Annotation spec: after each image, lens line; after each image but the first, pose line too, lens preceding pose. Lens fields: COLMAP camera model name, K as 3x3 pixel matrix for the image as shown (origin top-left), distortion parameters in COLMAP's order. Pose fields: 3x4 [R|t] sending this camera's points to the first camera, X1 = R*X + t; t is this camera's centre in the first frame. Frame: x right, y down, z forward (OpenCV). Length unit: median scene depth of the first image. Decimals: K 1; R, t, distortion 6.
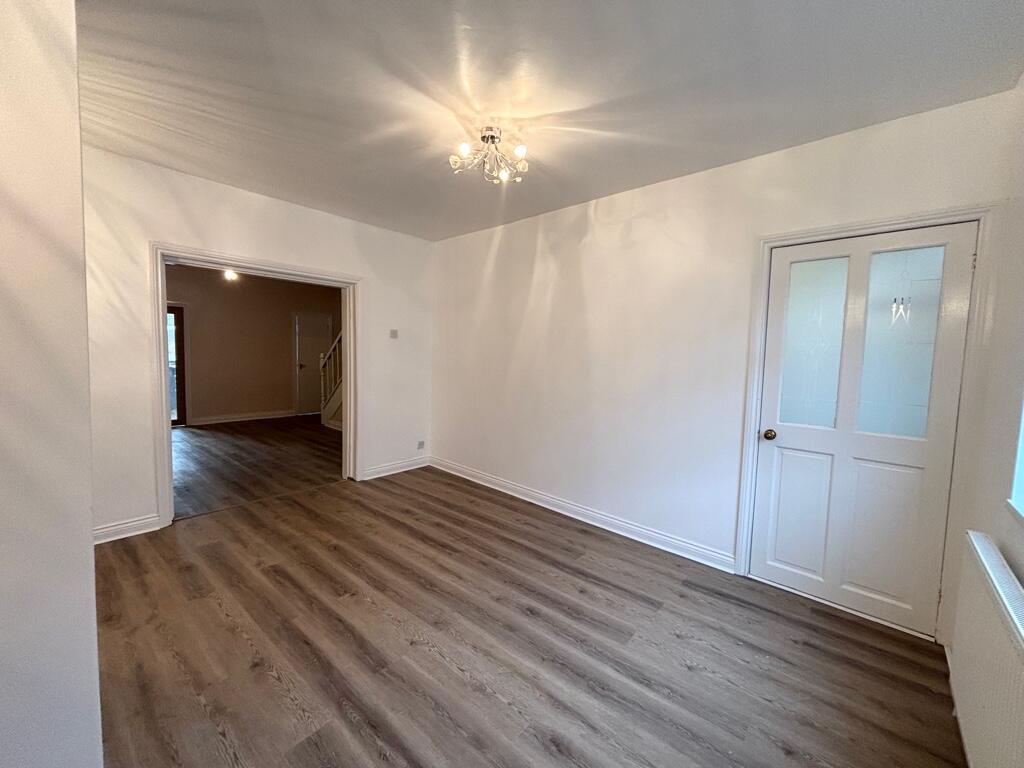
lens RADIAL K [[414.8, 0, 509.2], [0, 414.8, 383.8], [0, 0, 1]] dist [0.002893, 0.000346]
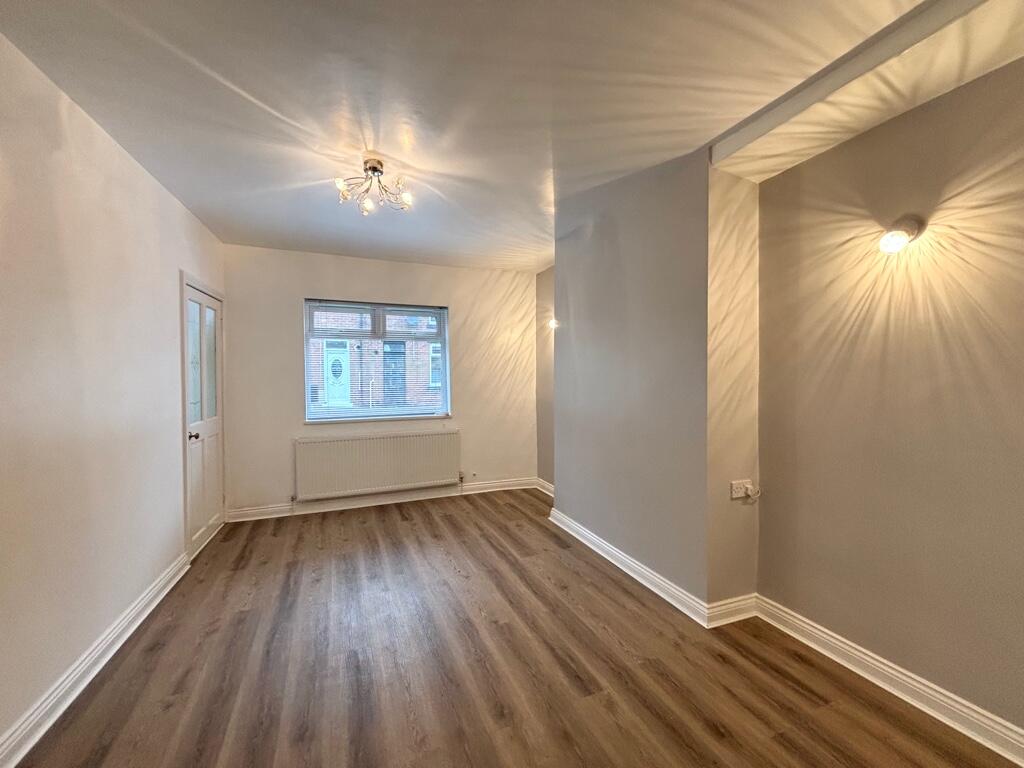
lens RADIAL K [[414.8, 0, 508.9], [0, 414.8, 379.9], [0, 0, 1]] dist [0.002893, 0.000346]
pose [[-0.890391, -0.031314, 0.454119, -0.913649], [0.014822, 0.995108, 0.097679, -0.177491], [-0.454956, 0.093704, -0.885570, 1.976025]]
